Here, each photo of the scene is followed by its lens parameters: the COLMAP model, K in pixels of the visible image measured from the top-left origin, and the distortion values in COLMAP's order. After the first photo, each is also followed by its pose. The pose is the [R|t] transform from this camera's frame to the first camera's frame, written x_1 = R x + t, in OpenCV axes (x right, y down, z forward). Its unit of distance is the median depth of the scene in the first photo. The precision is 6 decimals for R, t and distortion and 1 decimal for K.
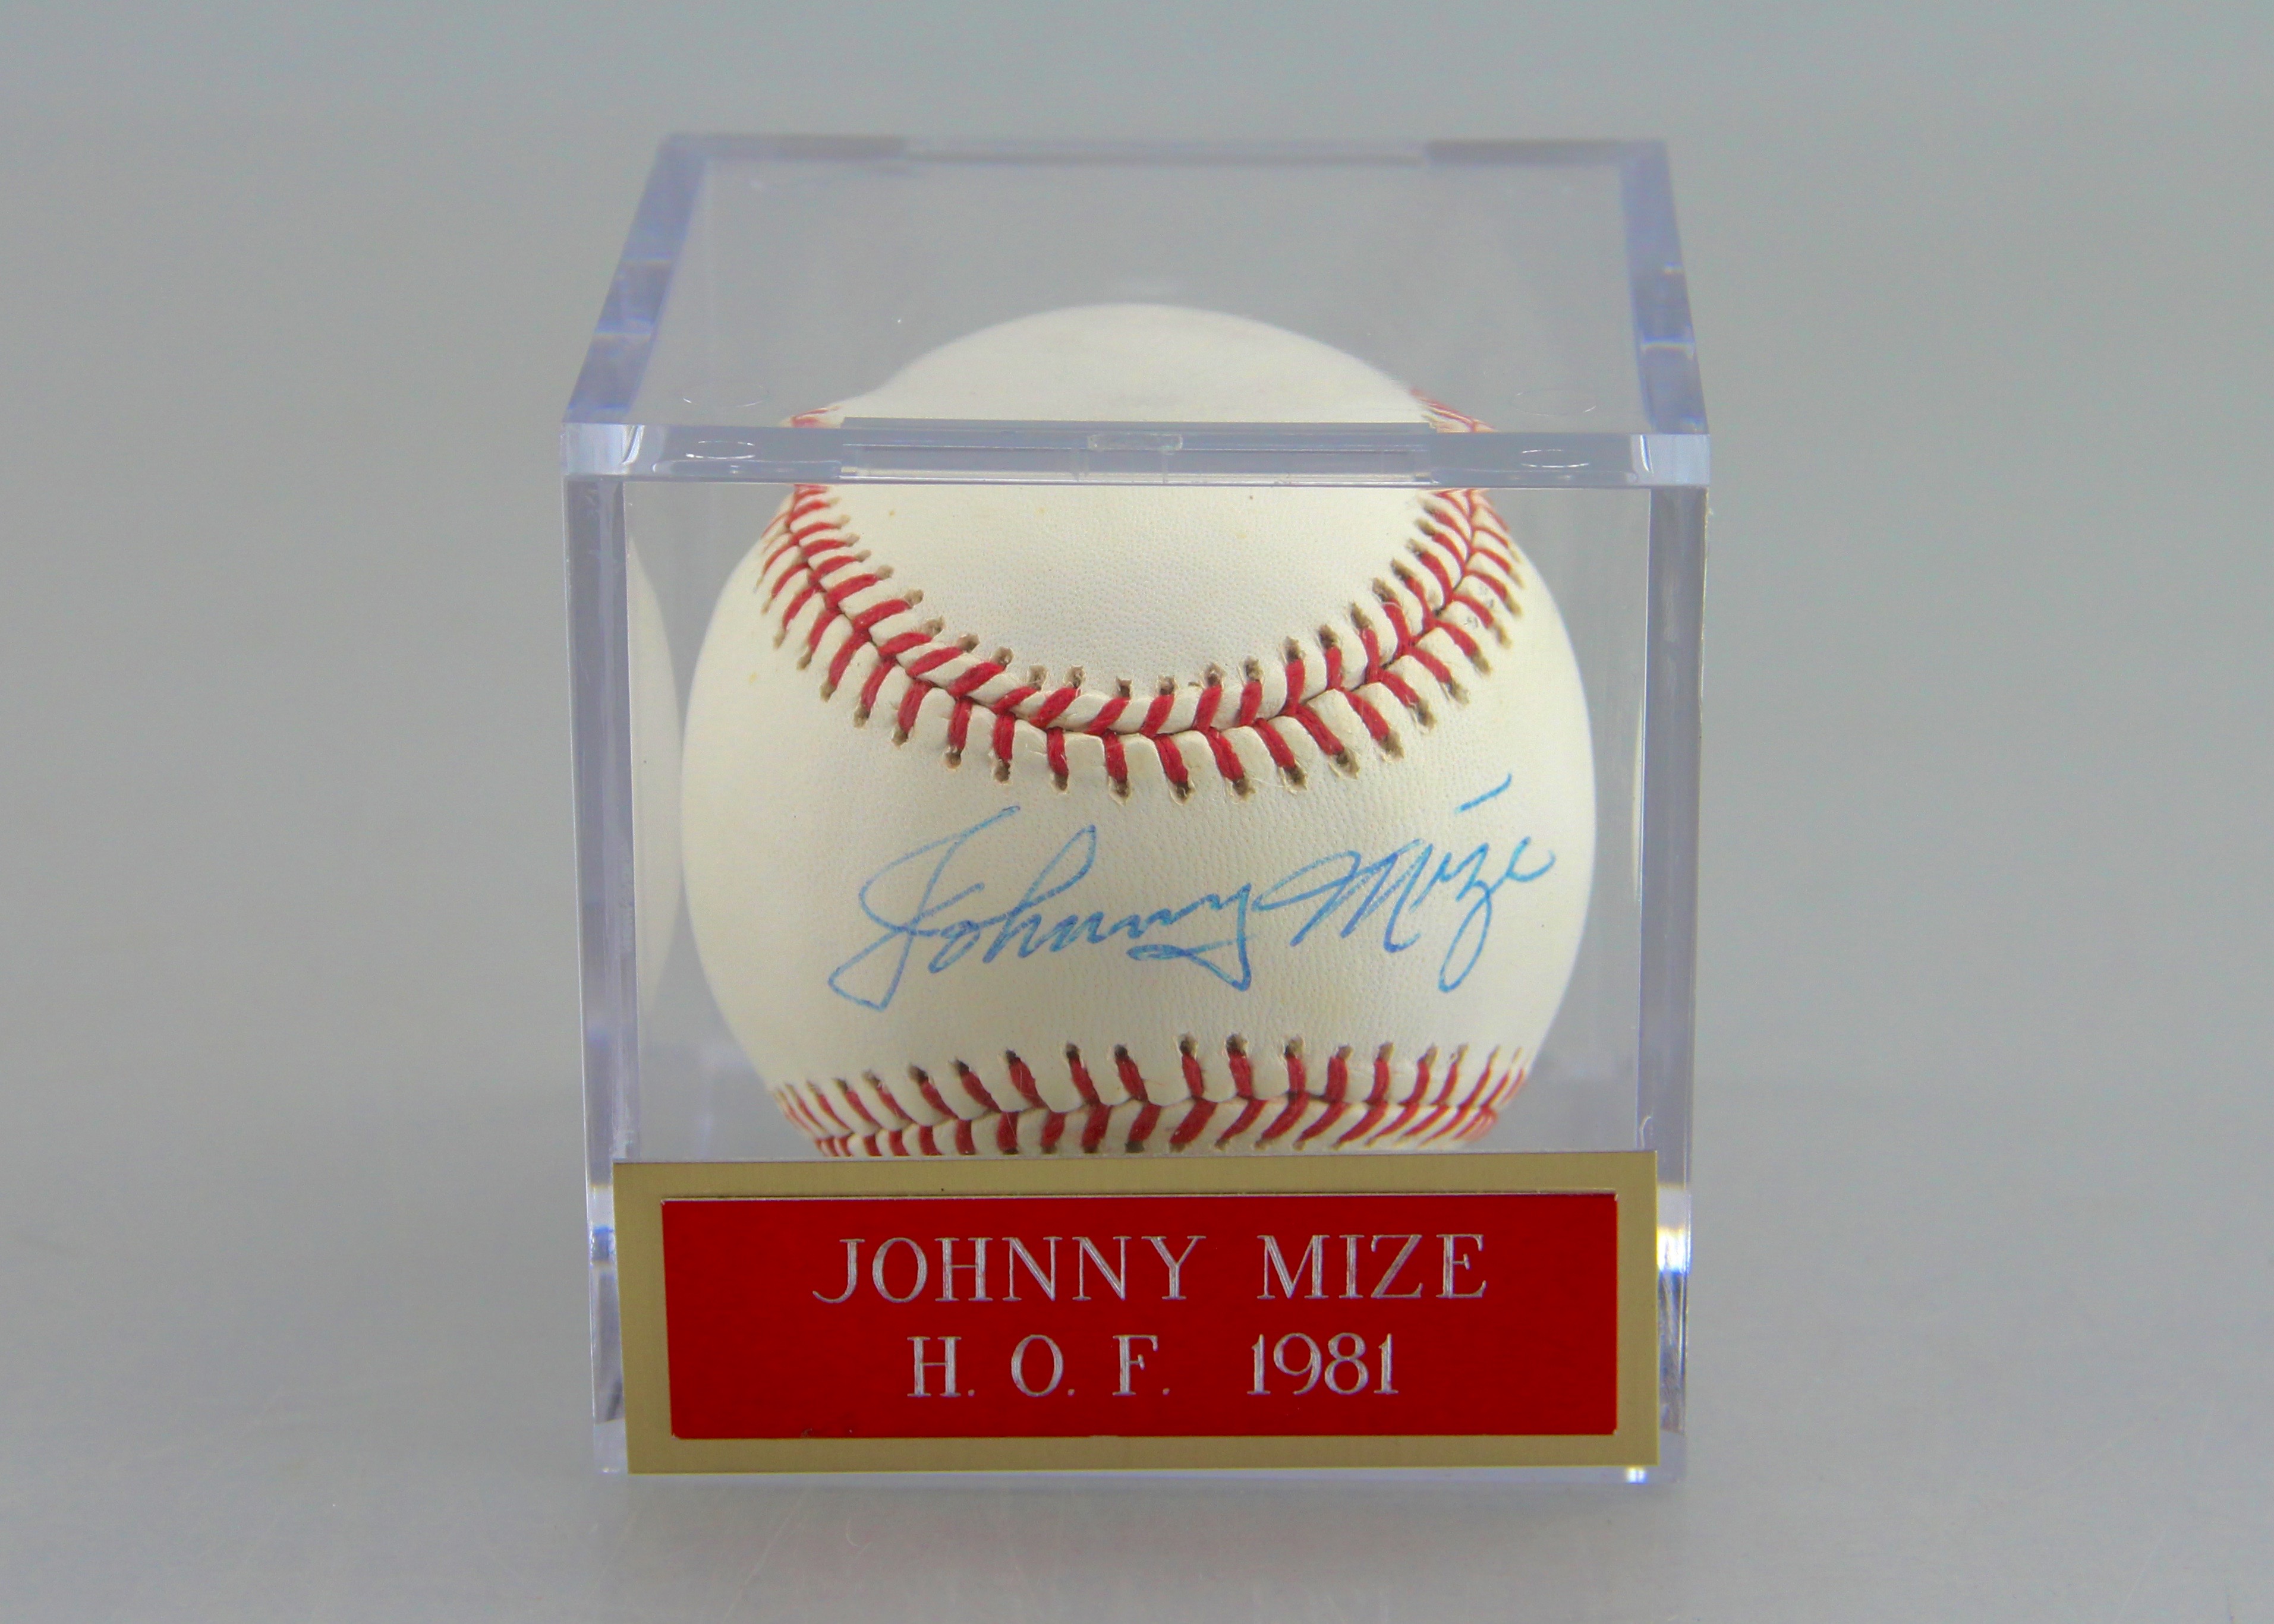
lens RADIAL K [[4135.3, 0, 1139.3], [0, 4135.3, 800.0], [0, 0, 1]] dist [-0.252654, 0.000000]
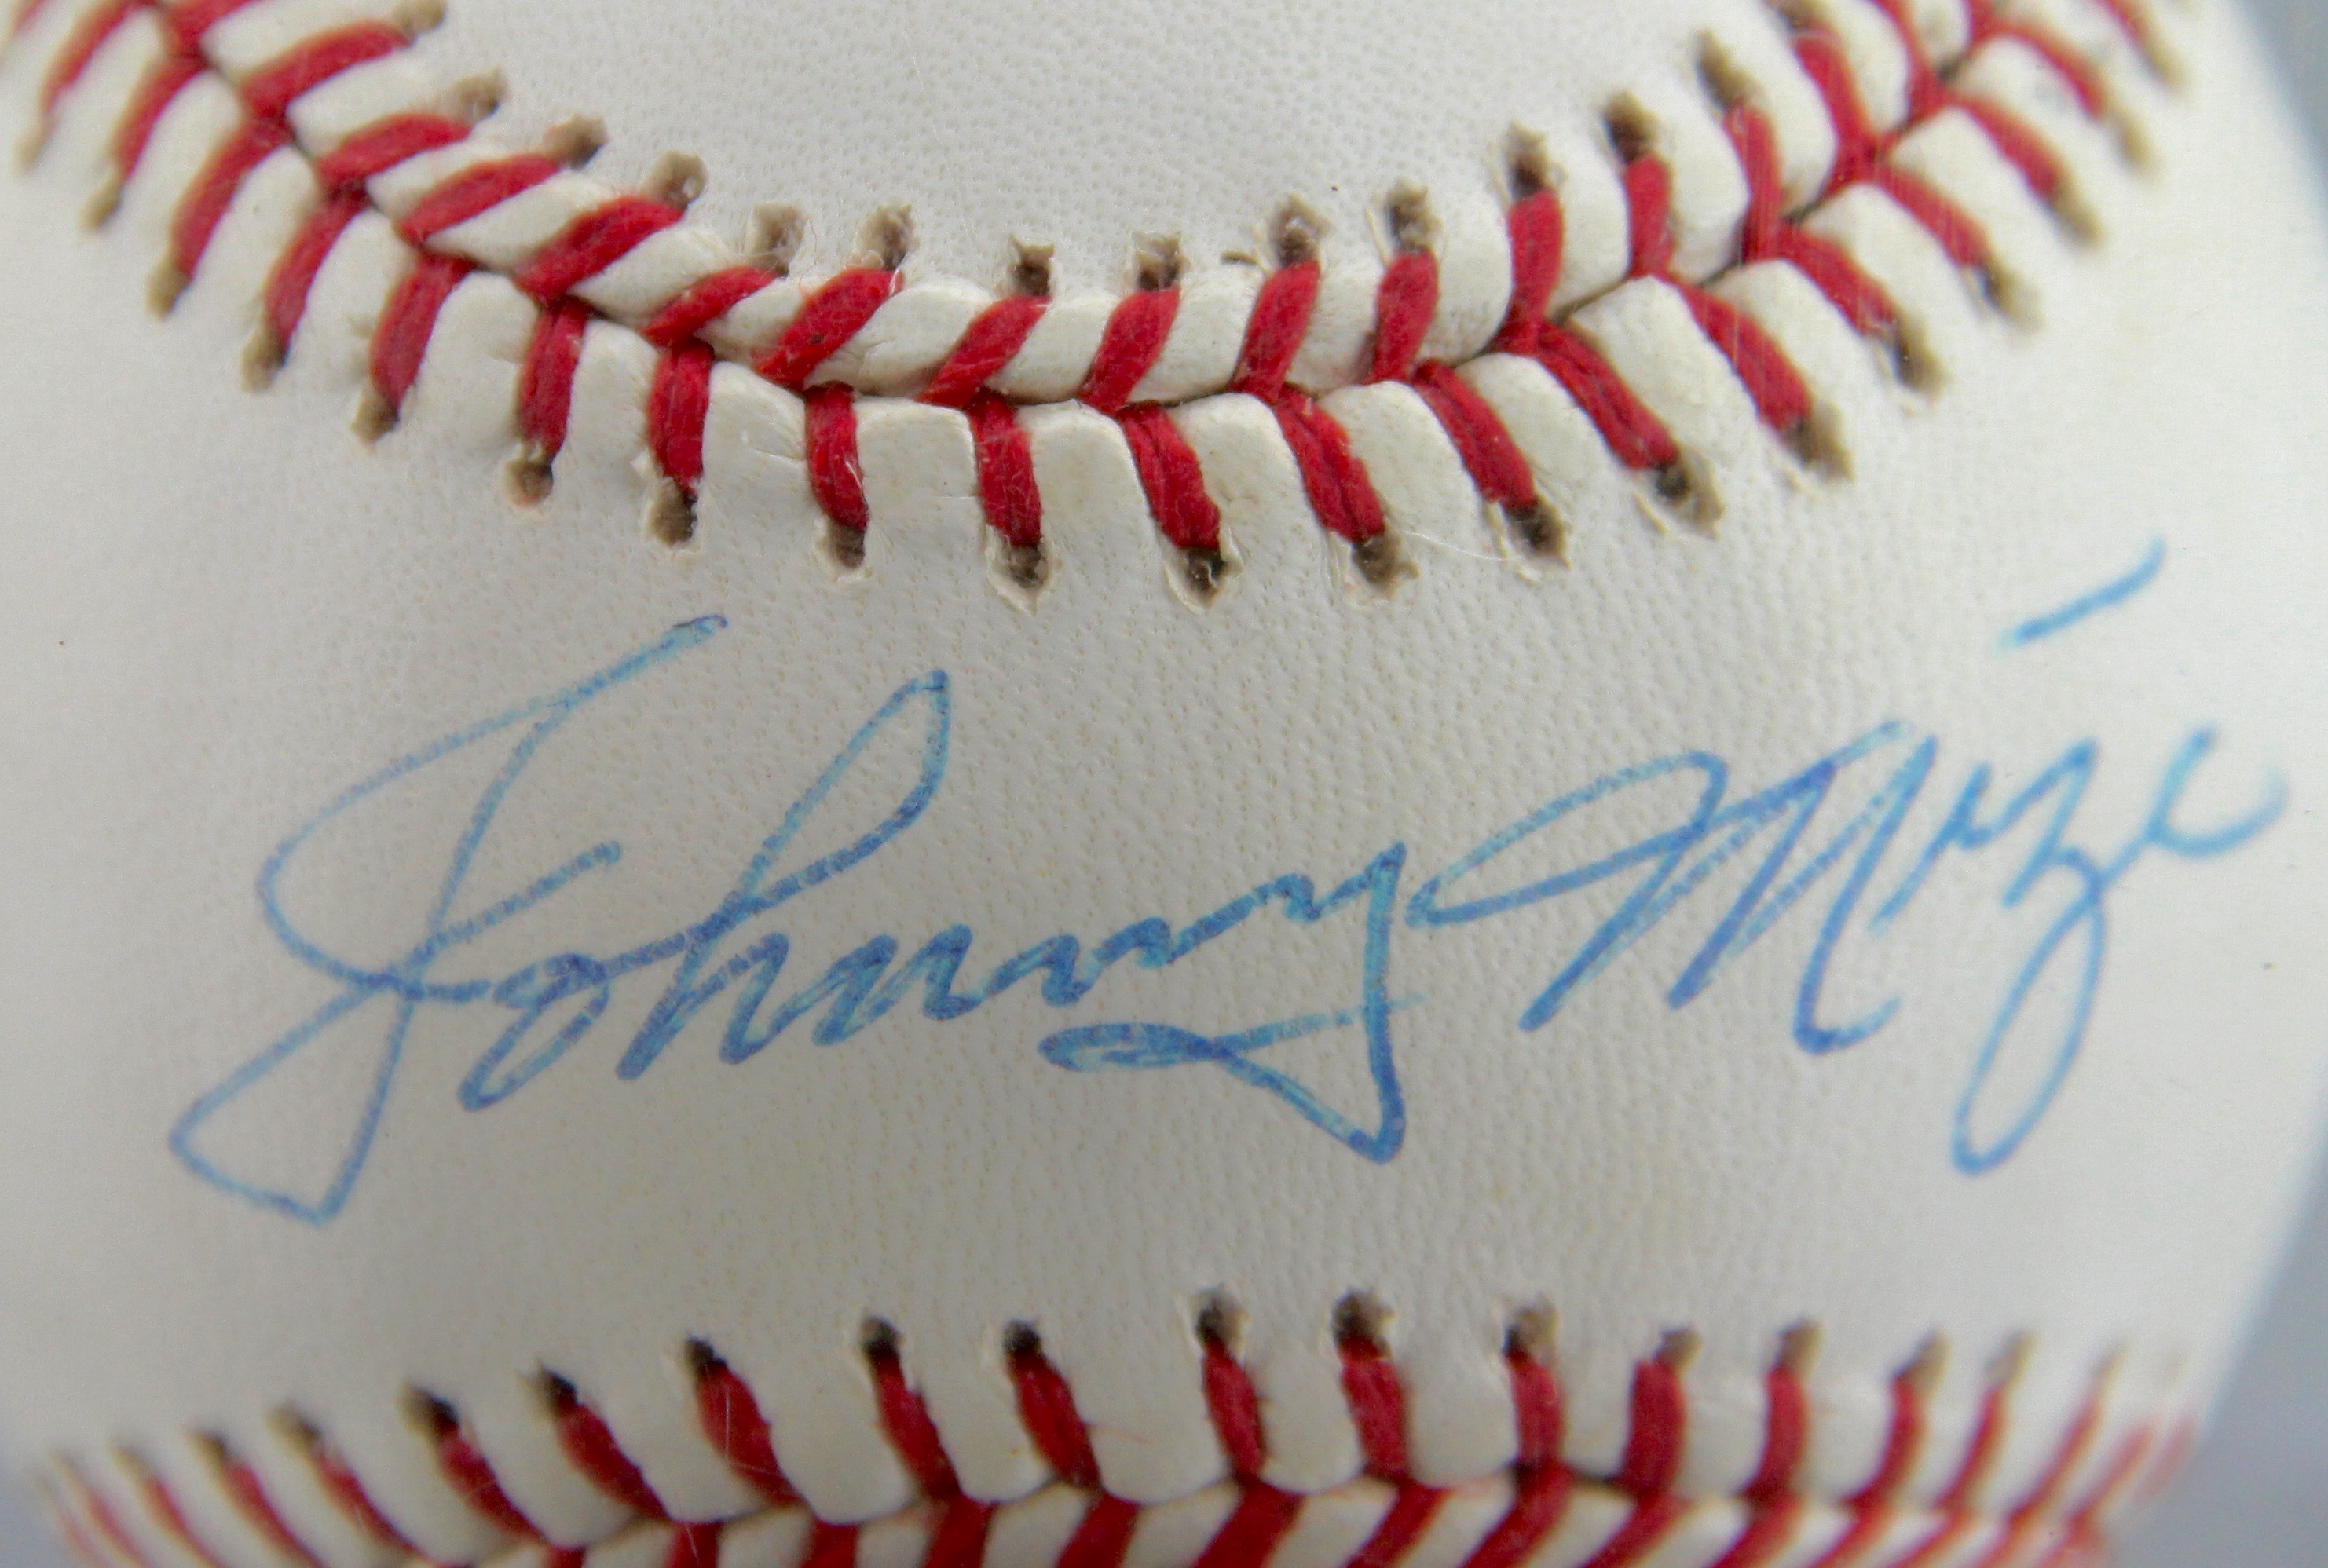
lens RADIAL K [[10315.5, 0, 1161.0], [0, 10315.5, 789.9], [0, 0, 1]] dist [-0.181468, 0.000000]
pose [[0.999987, 0.001149, 0.004912, 0.002714], [-0.001106, 0.999961, -0.008791, 0.022861], [-0.004922, 0.008786, 0.999949, 0.148887]]
